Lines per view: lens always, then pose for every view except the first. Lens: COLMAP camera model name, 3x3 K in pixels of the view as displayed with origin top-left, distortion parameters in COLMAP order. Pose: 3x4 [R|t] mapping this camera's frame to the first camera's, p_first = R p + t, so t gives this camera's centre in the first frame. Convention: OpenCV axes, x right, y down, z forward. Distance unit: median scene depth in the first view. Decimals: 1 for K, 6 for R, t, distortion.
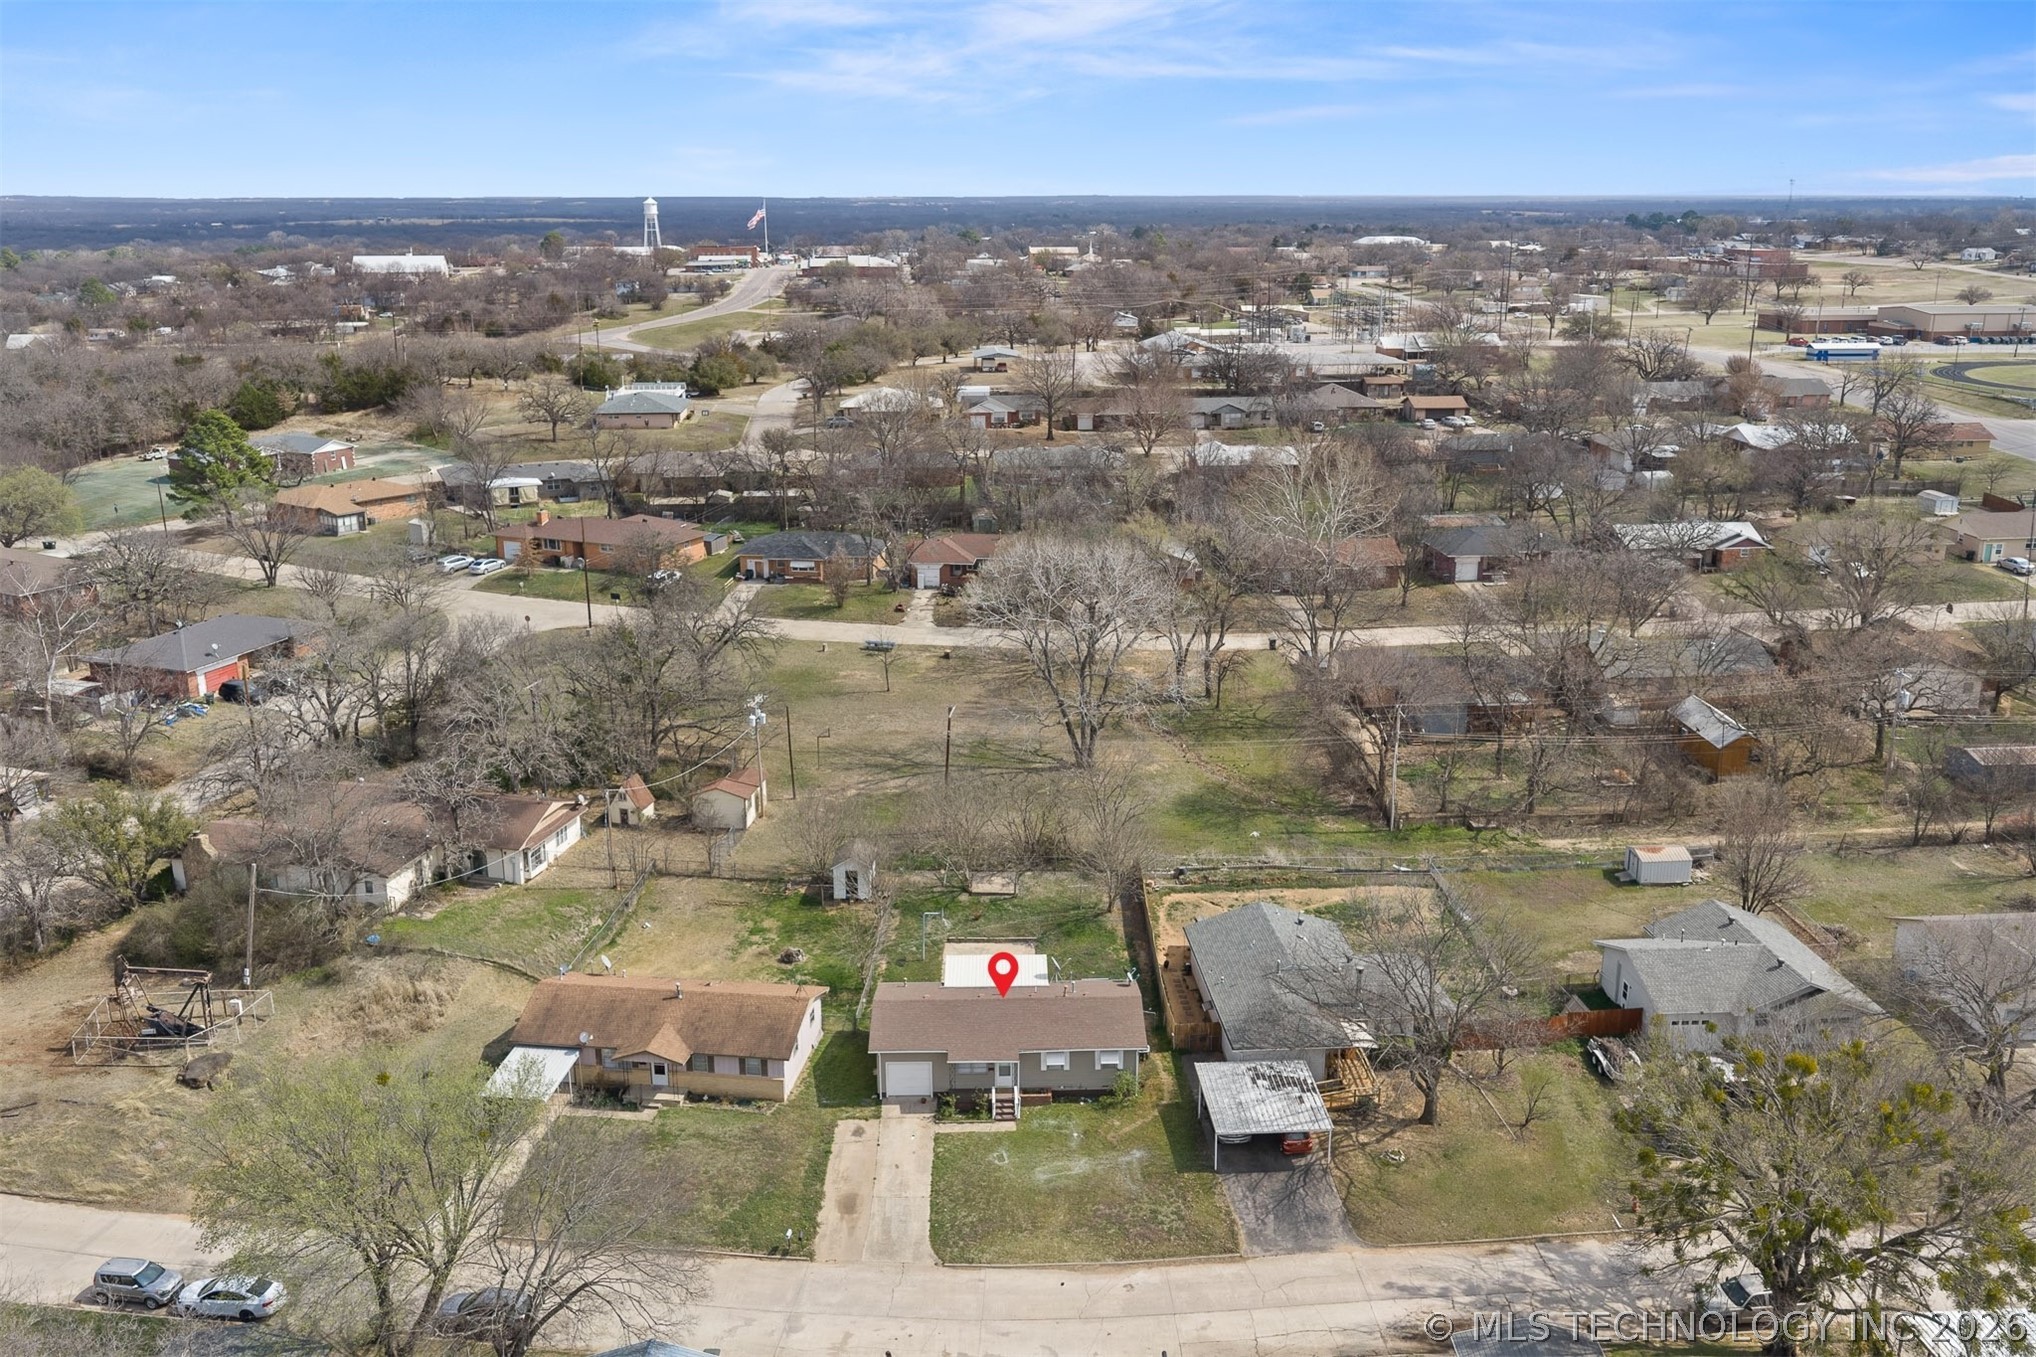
lens RADIAL K [[1686.6, 0, 1028.1], [0, 1686.6, 681.7], [0, 0, 1]] dist [0.023376, -0.052055]
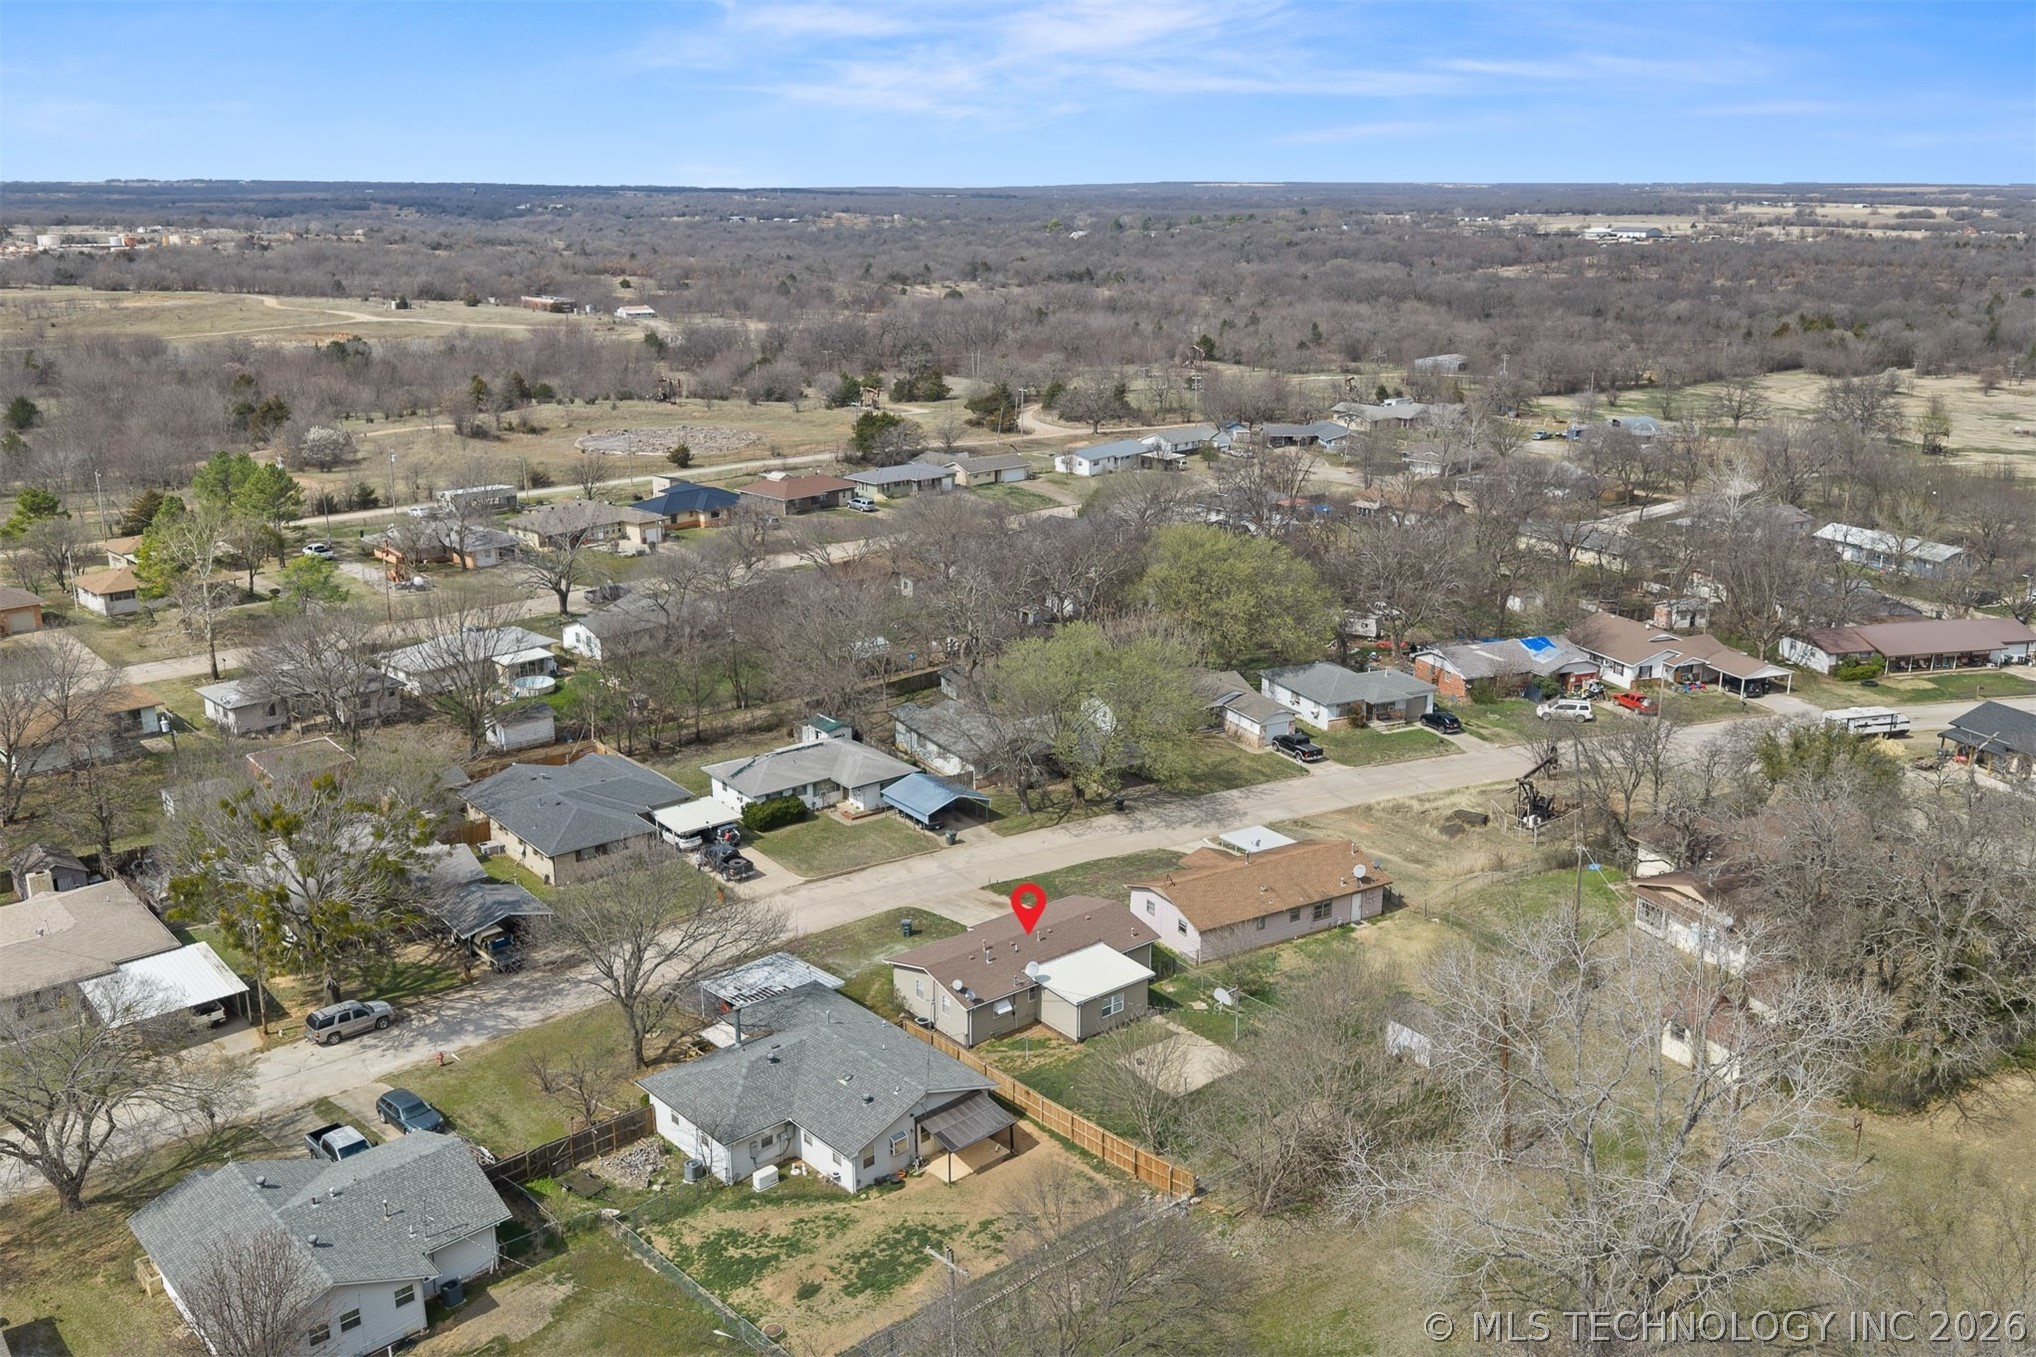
lens RADIAL K [[1686.6, 0, 1028.1], [0, 1686.6, 681.7], [0, 0, 1]] dist [0.023376, -0.052055]
pose [[-0.785748, 0.176241, -0.592908, 0.448930], [-0.170612, 0.859612, 0.481621, -0.353326], [0.594552, 0.479589, -0.645370, 1.220636]]
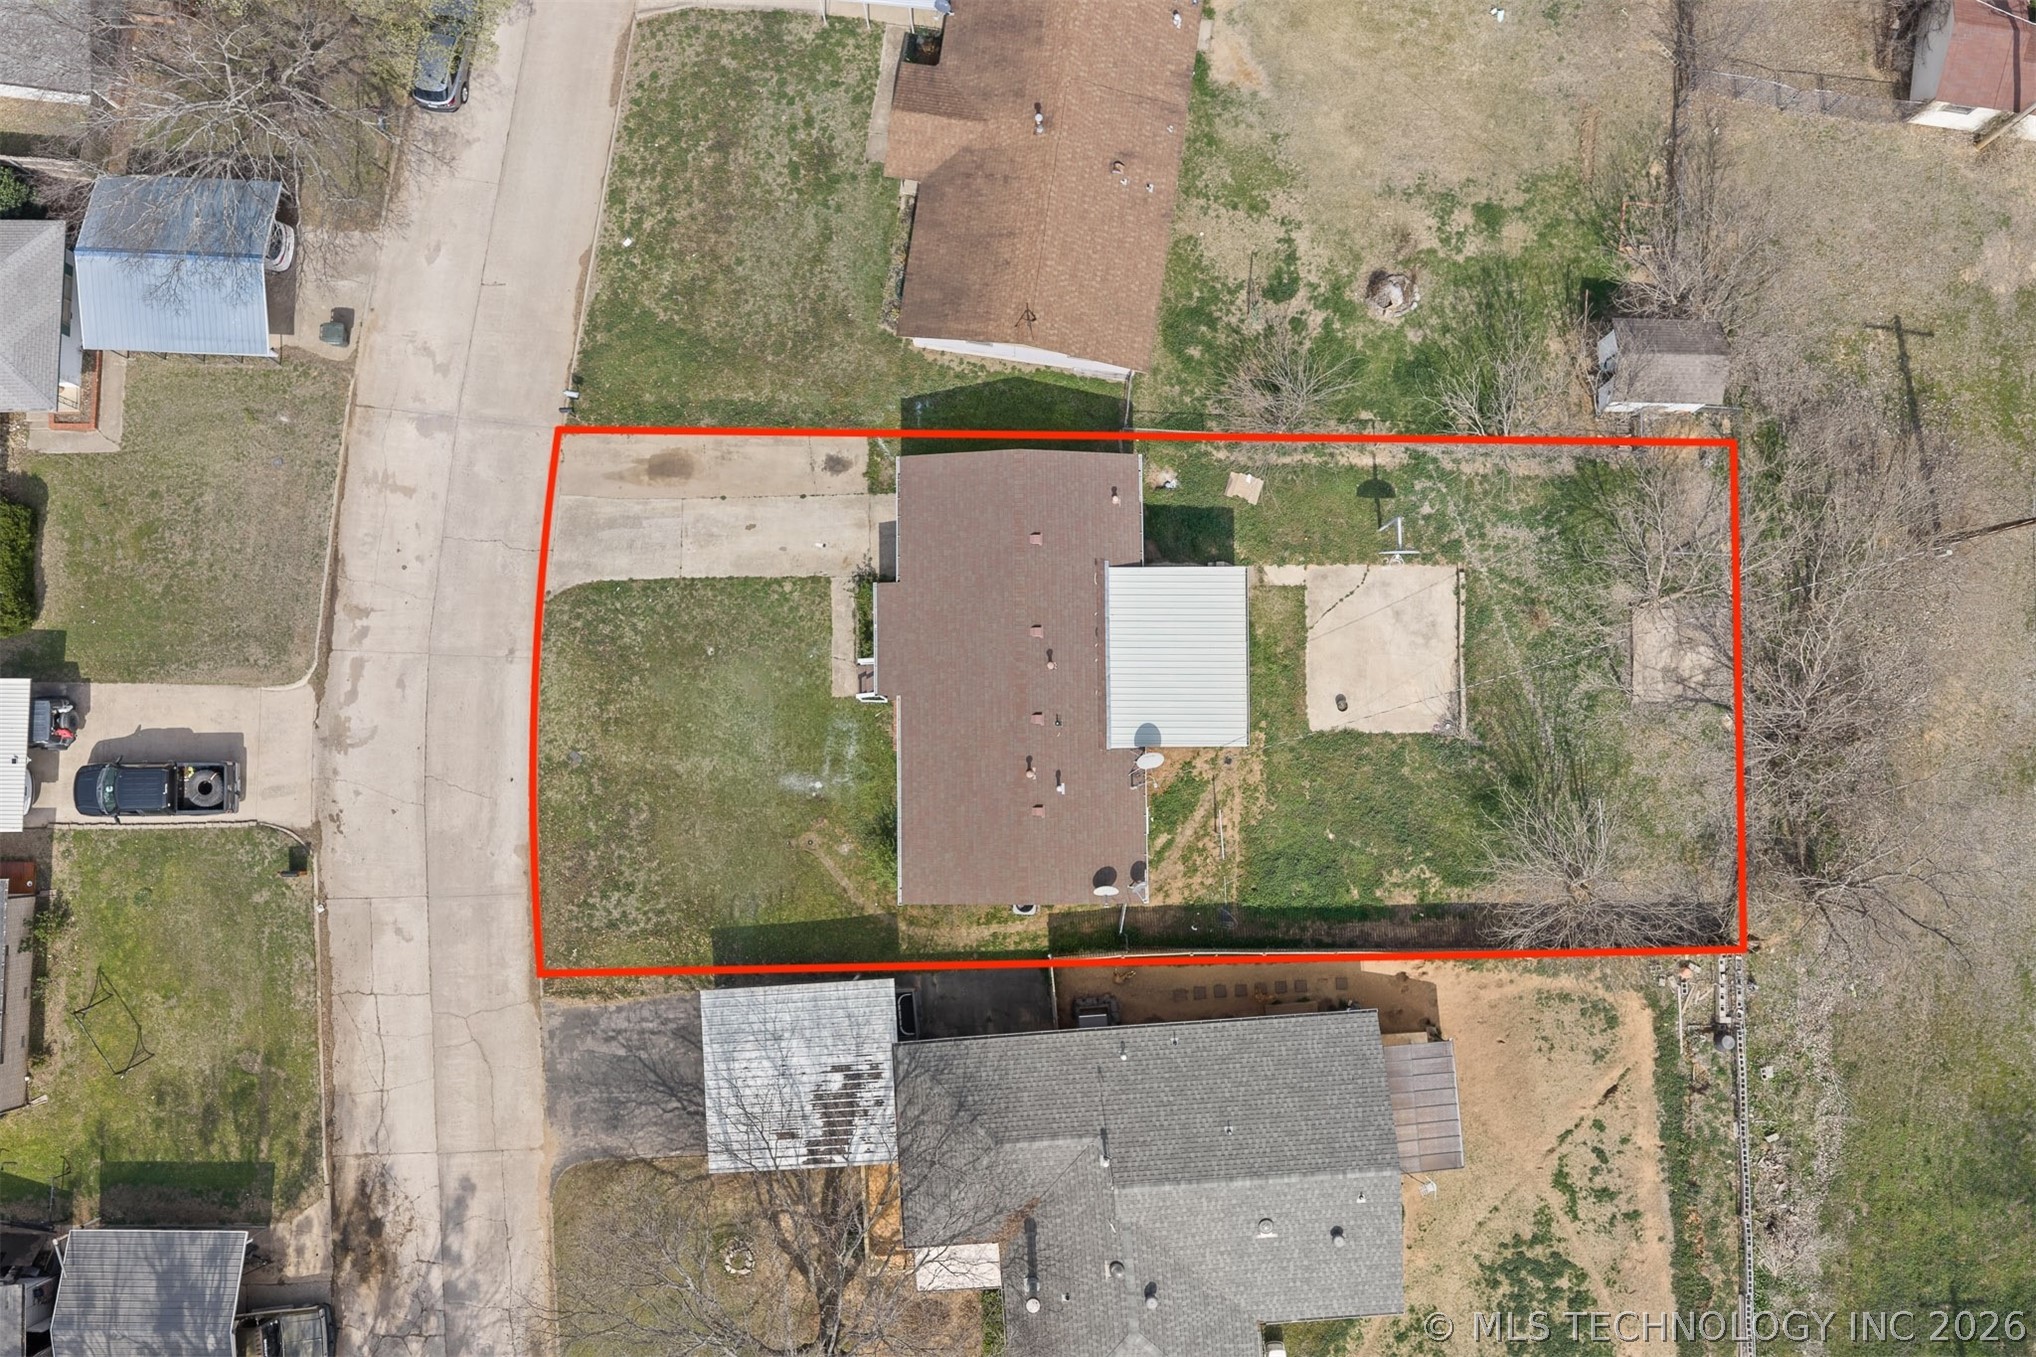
lens RADIAL K [[1686.6, 0, 1028.1], [0, 1686.6, 681.7], [0, 0, 1]] dist [0.023376, -0.052055]
pose [[-0.009721, 0.997357, -0.072007, 0.024401], [-0.275632, 0.066548, 0.958957, -0.283009], [0.961214, 0.029169, 0.274257, 0.635136]]
